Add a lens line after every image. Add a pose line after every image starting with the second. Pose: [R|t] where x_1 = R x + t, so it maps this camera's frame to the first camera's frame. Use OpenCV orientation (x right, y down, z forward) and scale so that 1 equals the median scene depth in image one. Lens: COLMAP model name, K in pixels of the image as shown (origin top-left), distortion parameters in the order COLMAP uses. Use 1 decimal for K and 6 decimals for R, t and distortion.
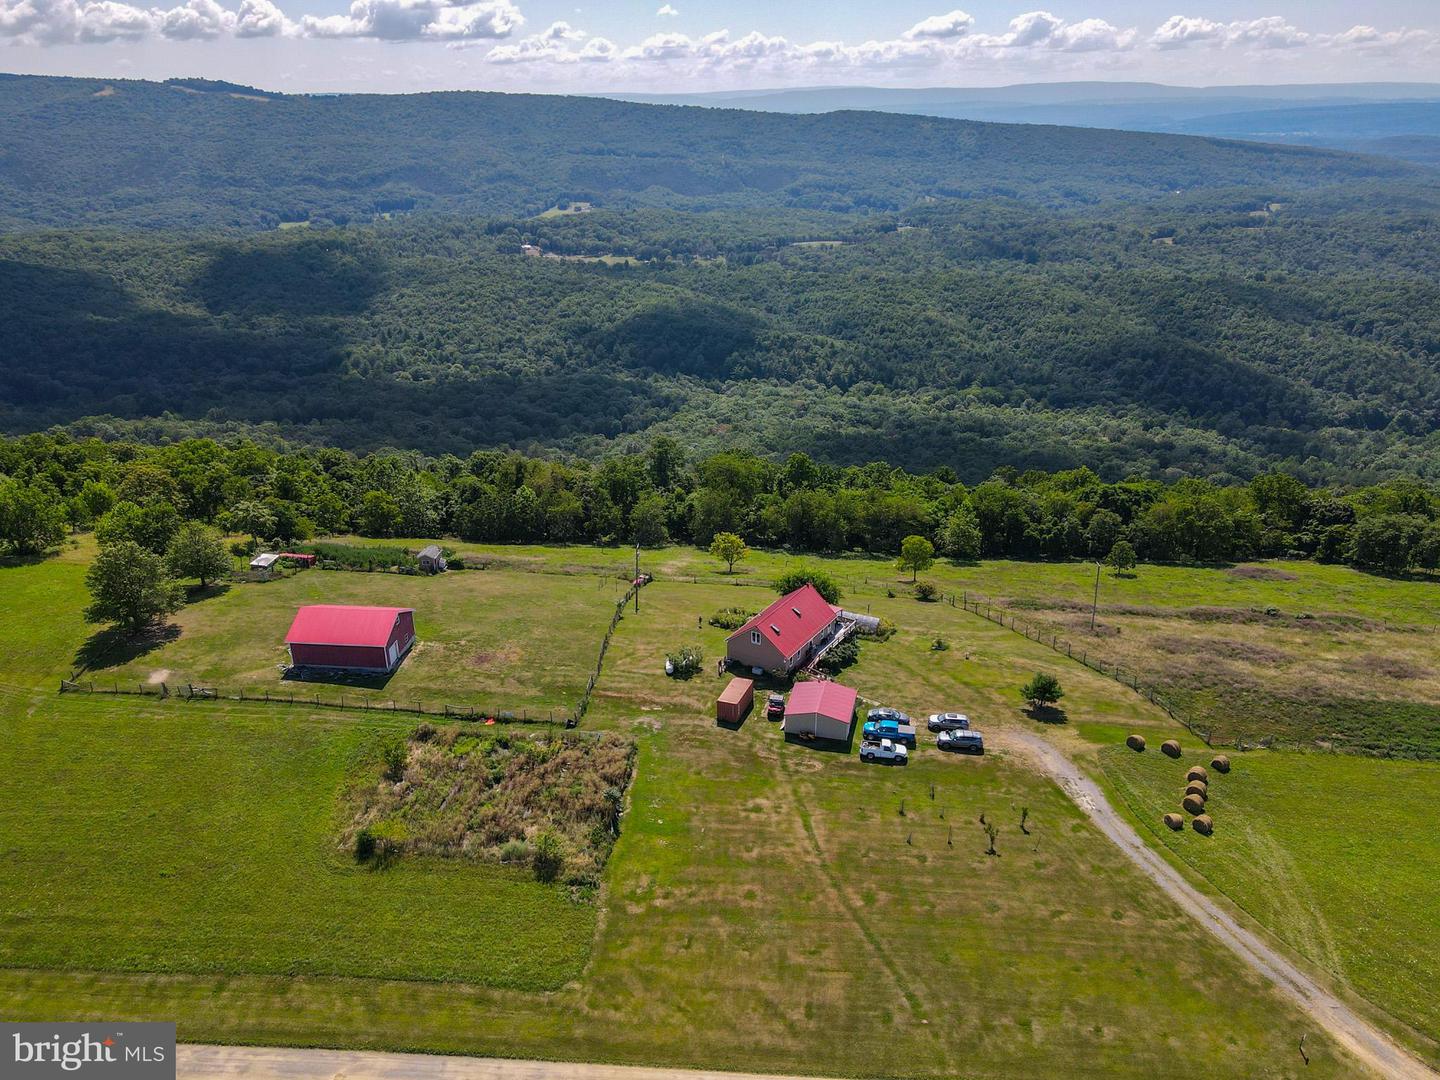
lens RADIAL K [[1055.4, 0, 713.3], [0, 1055.4, 543.0], [0, 0, 1]] dist [-0.011687, 0.039943]
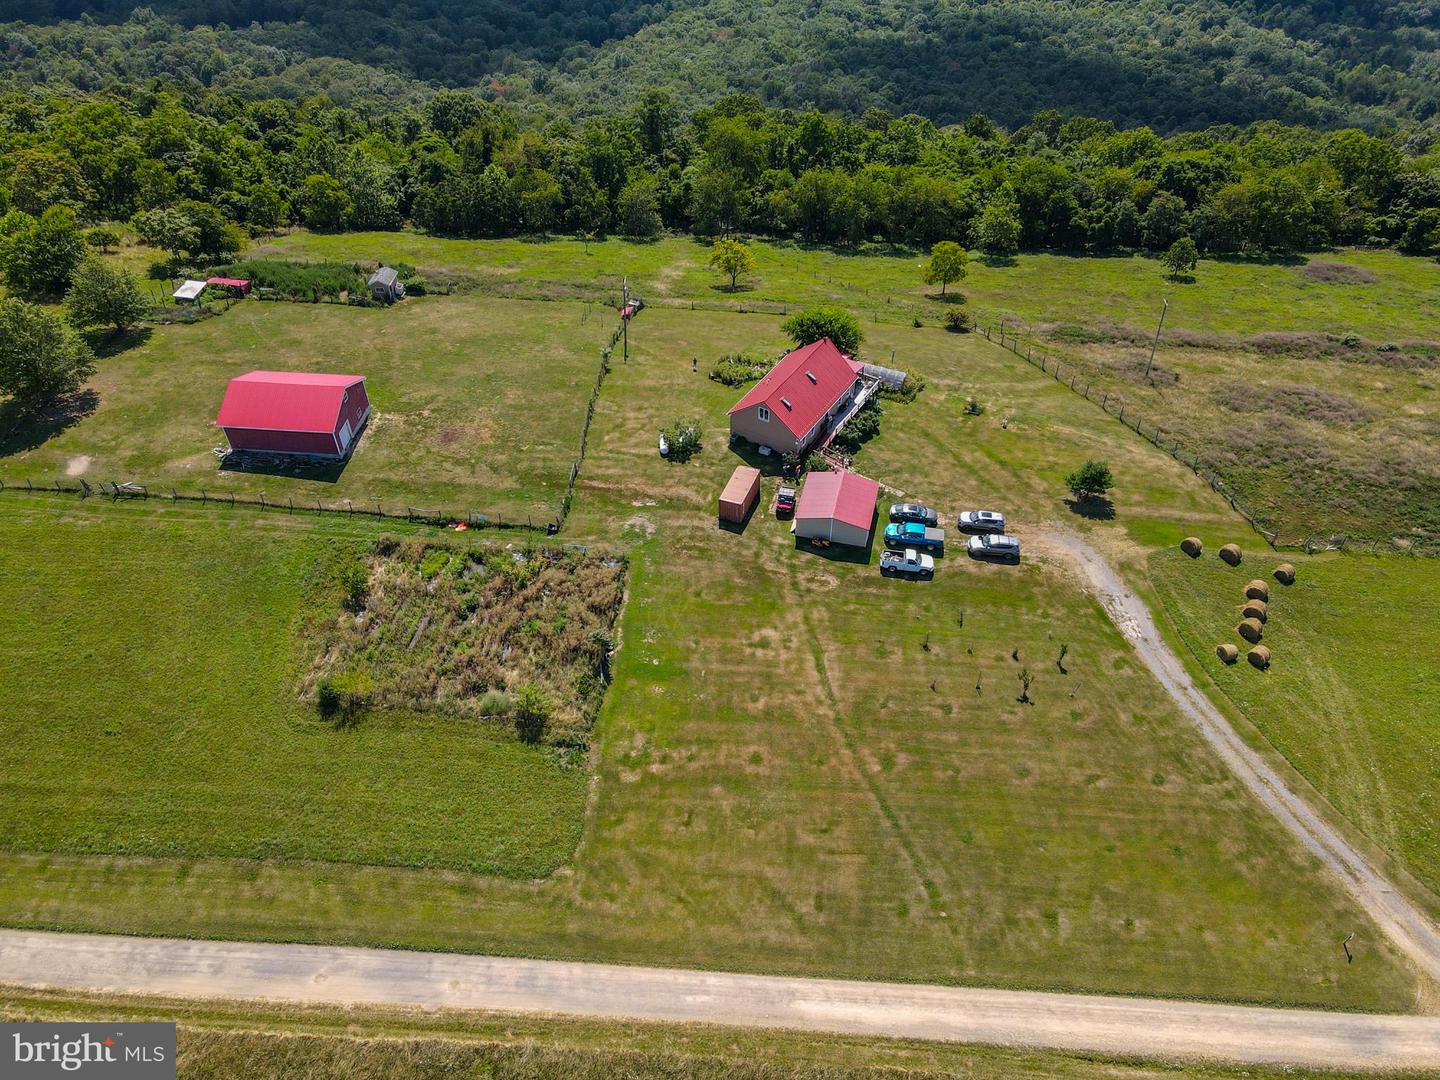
lens RADIAL K [[1055.4, 0, 713.3], [0, 1055.4, 543.0], [0, 0, 1]] dist [-0.011687, 0.039943]
pose [[0.999993, -0.003563, -0.000644, -0.000555], [0.003562, 0.936173, 0.351522, -0.115892], [-0.000650, -0.351522, 0.936179, 0.157015]]
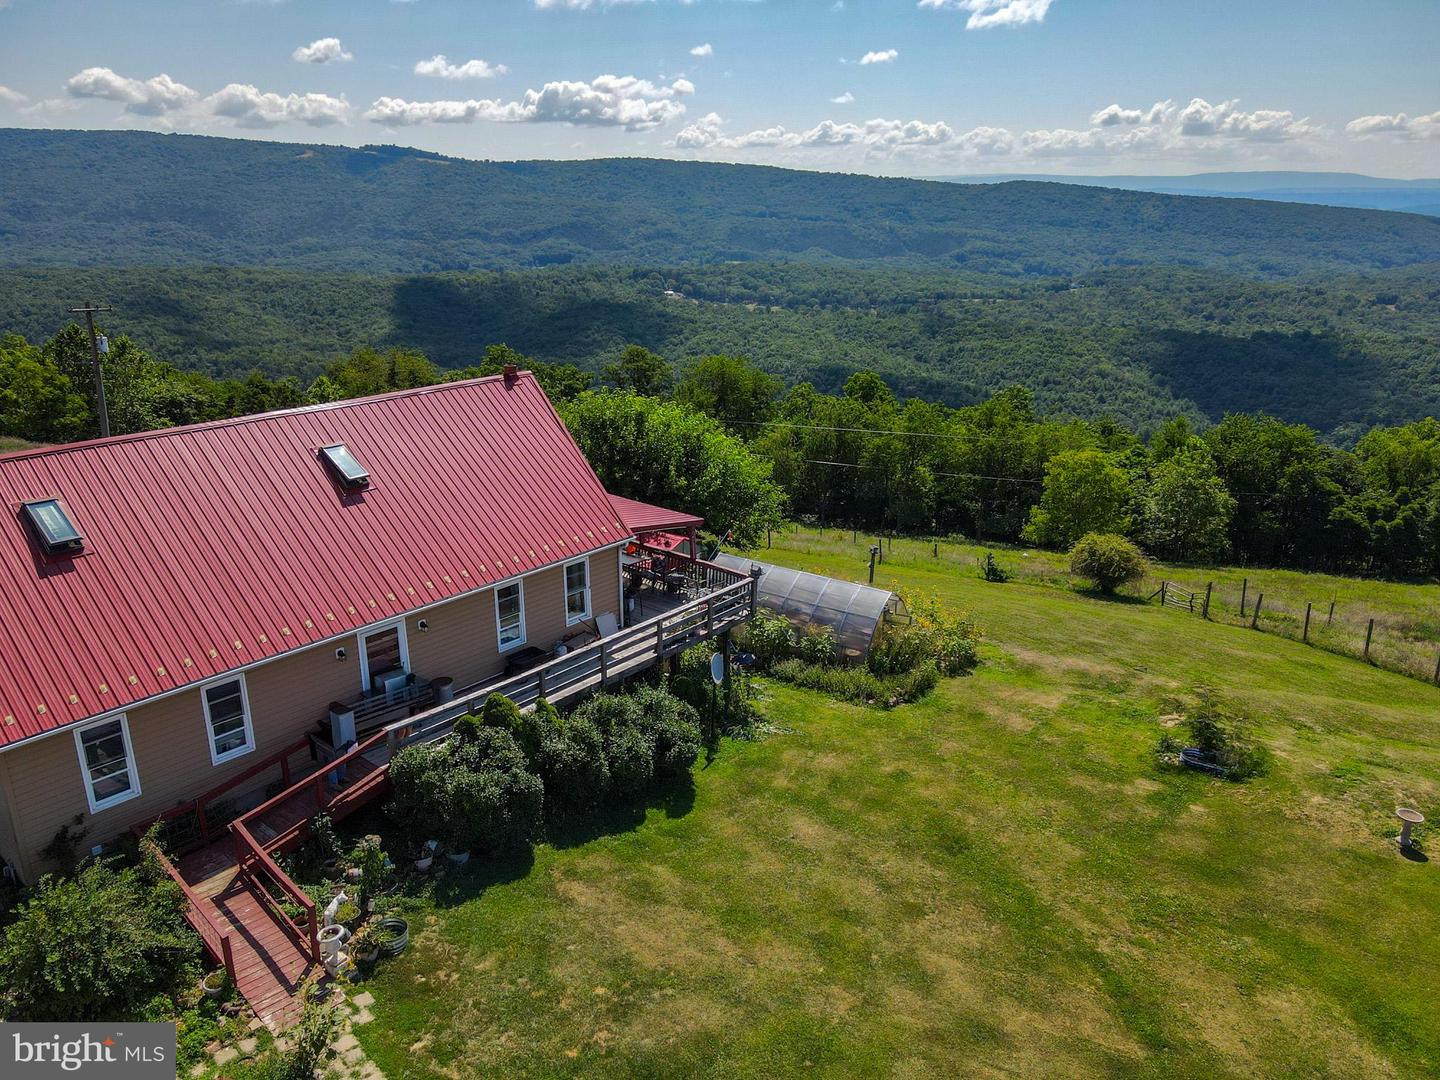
lens RADIAL K [[1055.4, 0, 713.3], [0, 1055.4, 543.0], [0, 0, 1]] dist [-0.011687, 0.039943]
pose [[0.987813, 0.061437, -0.143007, 0.170112], [-0.071533, 0.995215, -0.066556, 0.087755], [0.138233, 0.075974, 0.987481, 0.884447]]
